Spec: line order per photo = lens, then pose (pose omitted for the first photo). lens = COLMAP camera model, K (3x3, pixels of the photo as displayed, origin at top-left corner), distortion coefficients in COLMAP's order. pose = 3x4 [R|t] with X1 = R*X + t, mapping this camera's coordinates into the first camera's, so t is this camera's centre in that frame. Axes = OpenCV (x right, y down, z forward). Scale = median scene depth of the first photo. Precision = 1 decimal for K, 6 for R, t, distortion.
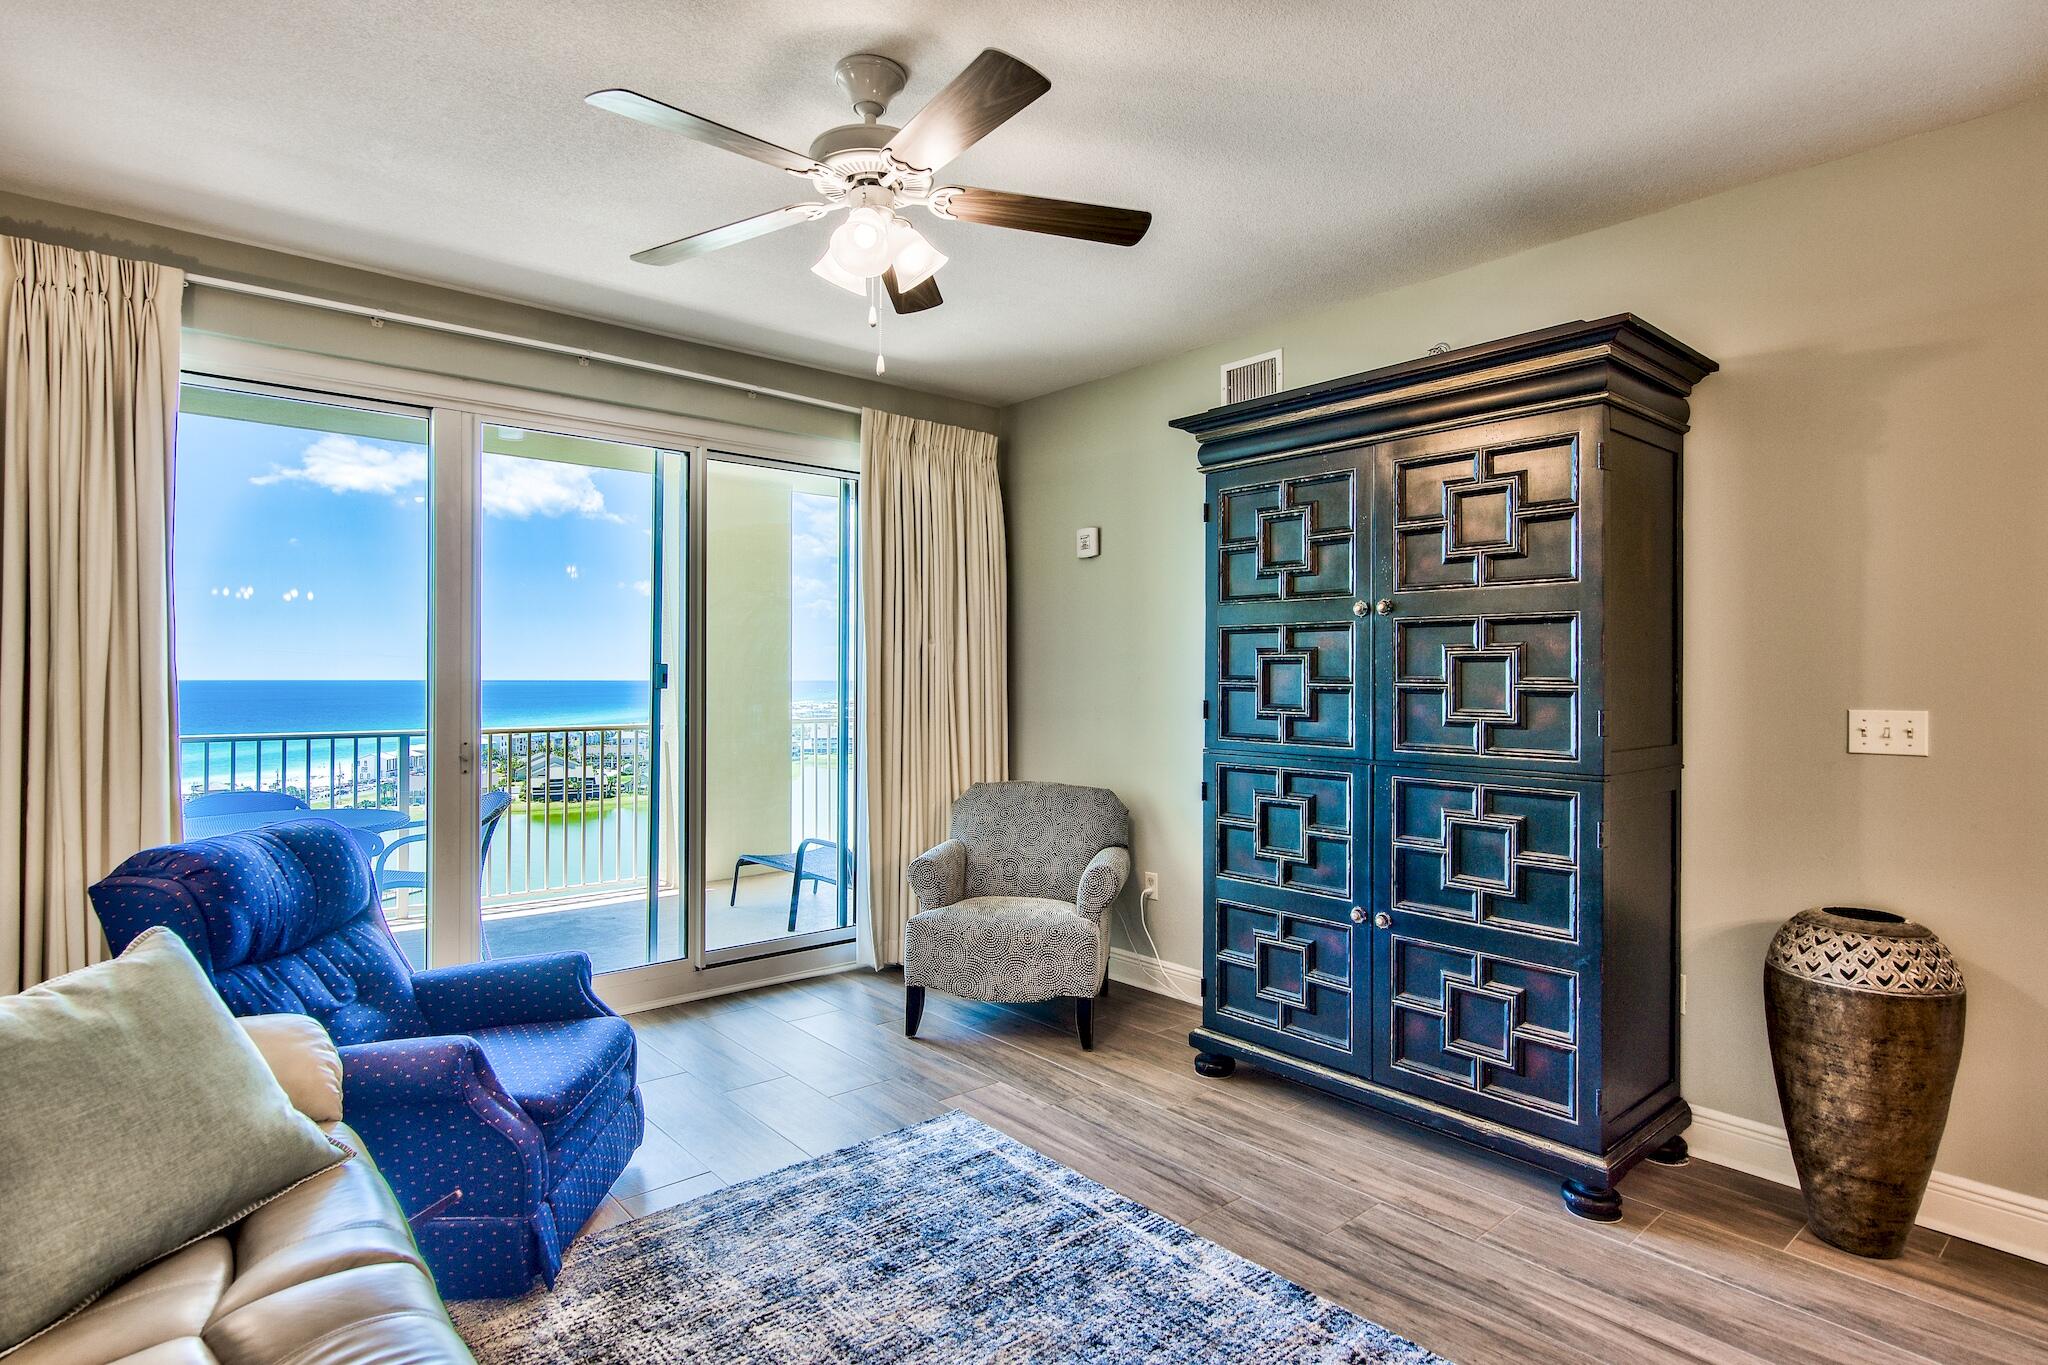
lens RADIAL K [[1056.5, 0, 1008.0], [0, 1056.5, 683.0], [0, 0, 1]] dist [0.003059, -0.000012]
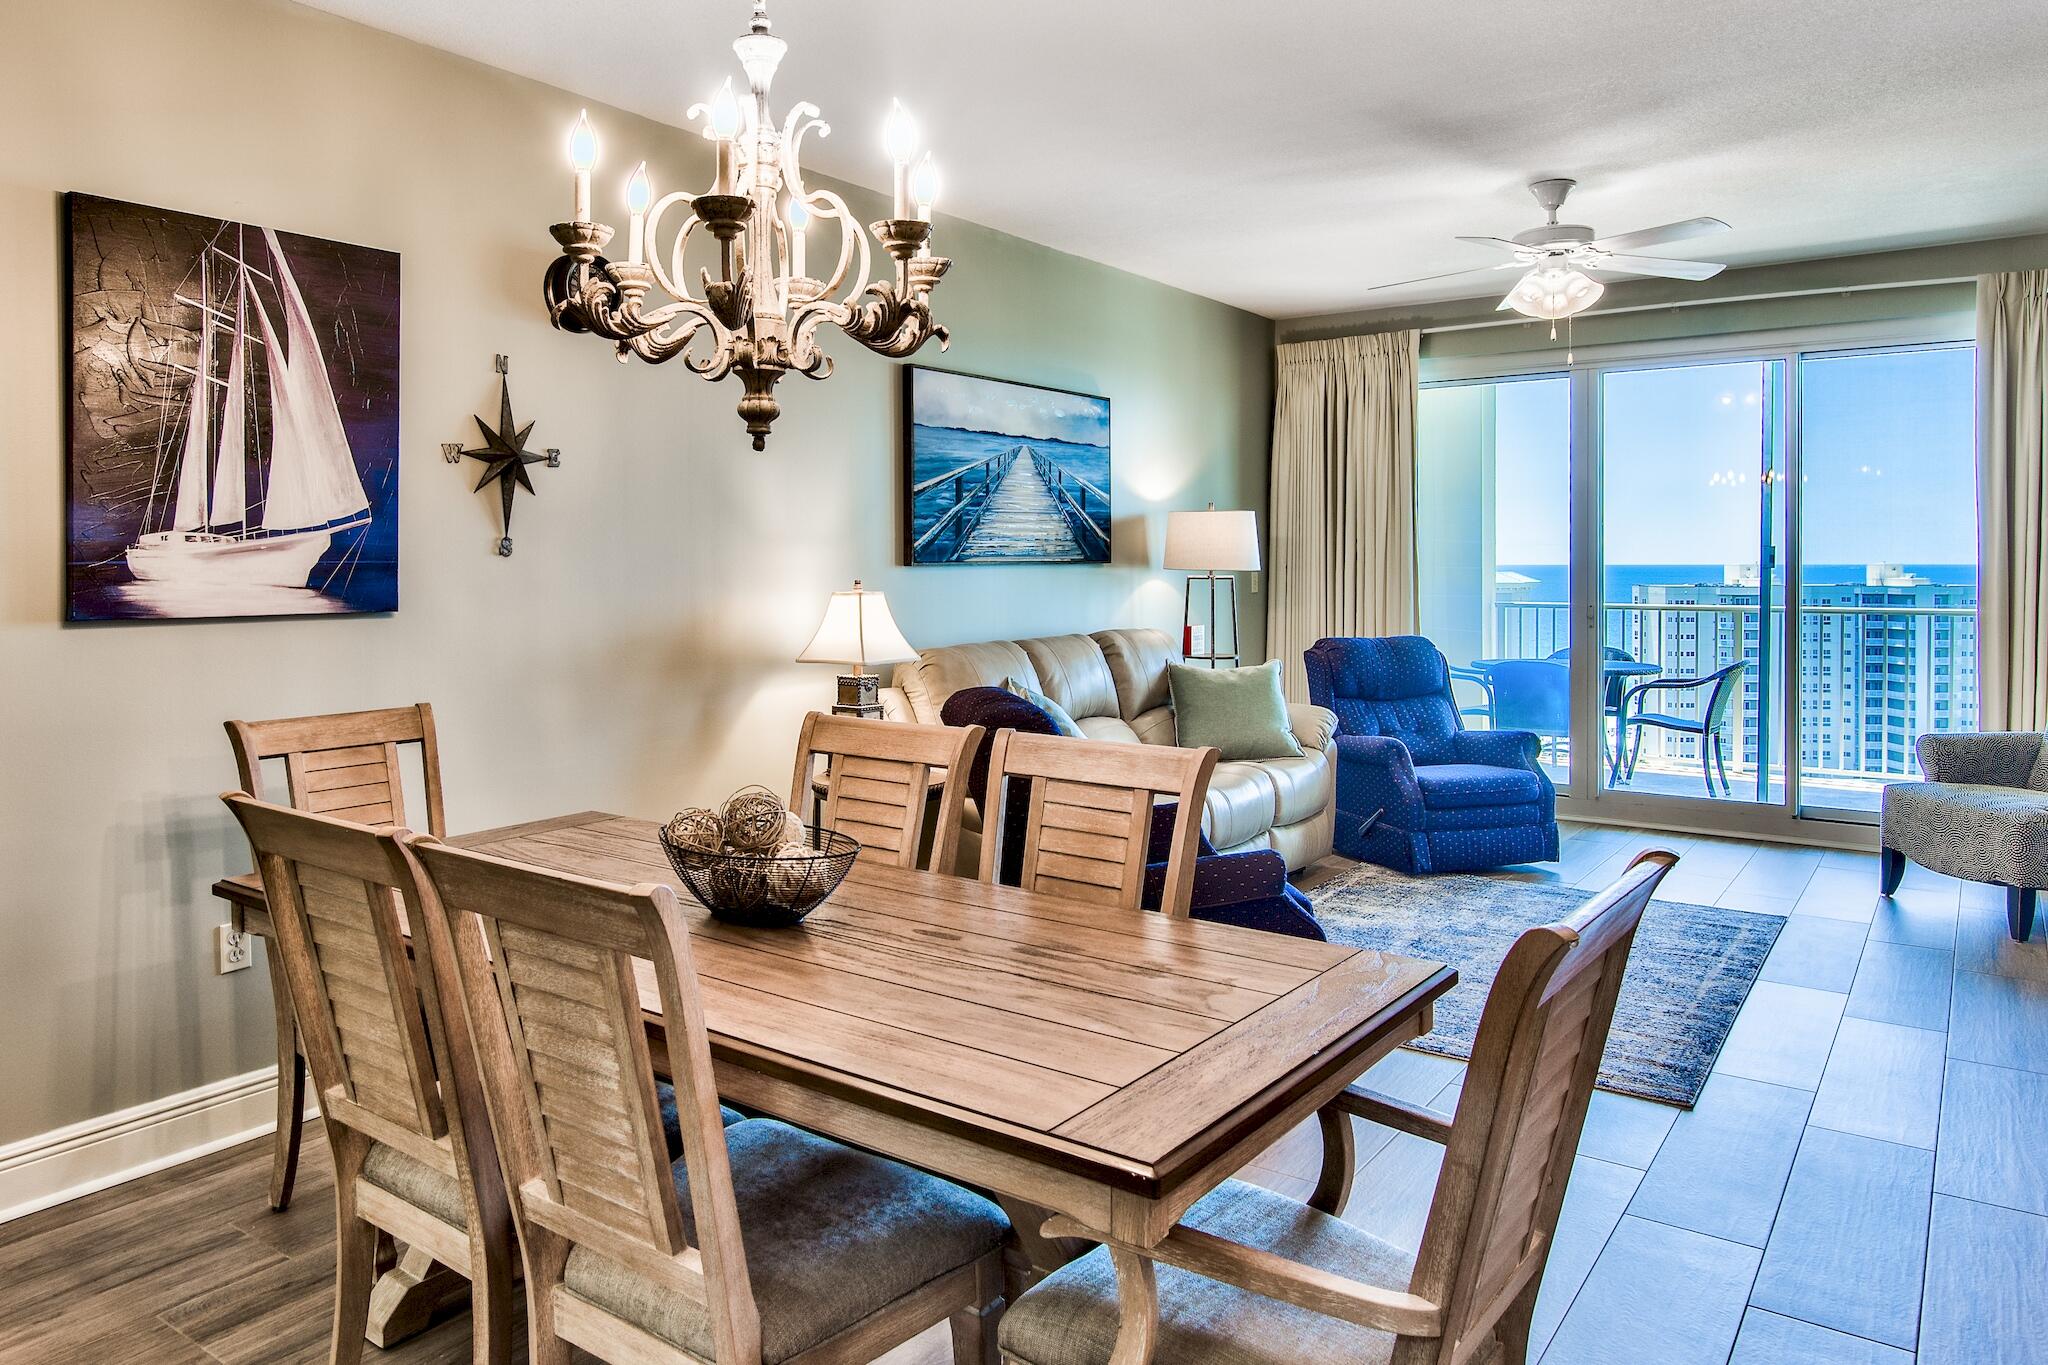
lens RADIAL K [[1391.8, 0, 928.4], [0, 1391.8, 588.3], [0, 0, 1]] dist [0.000698, -0.002773]
pose [[0.206905, 0.015298, -0.978241, 1.290048], [-0.001606, 0.999882, 0.015297, 0.007541], [0.978360, -0.001594, 0.206905, -0.276655]]
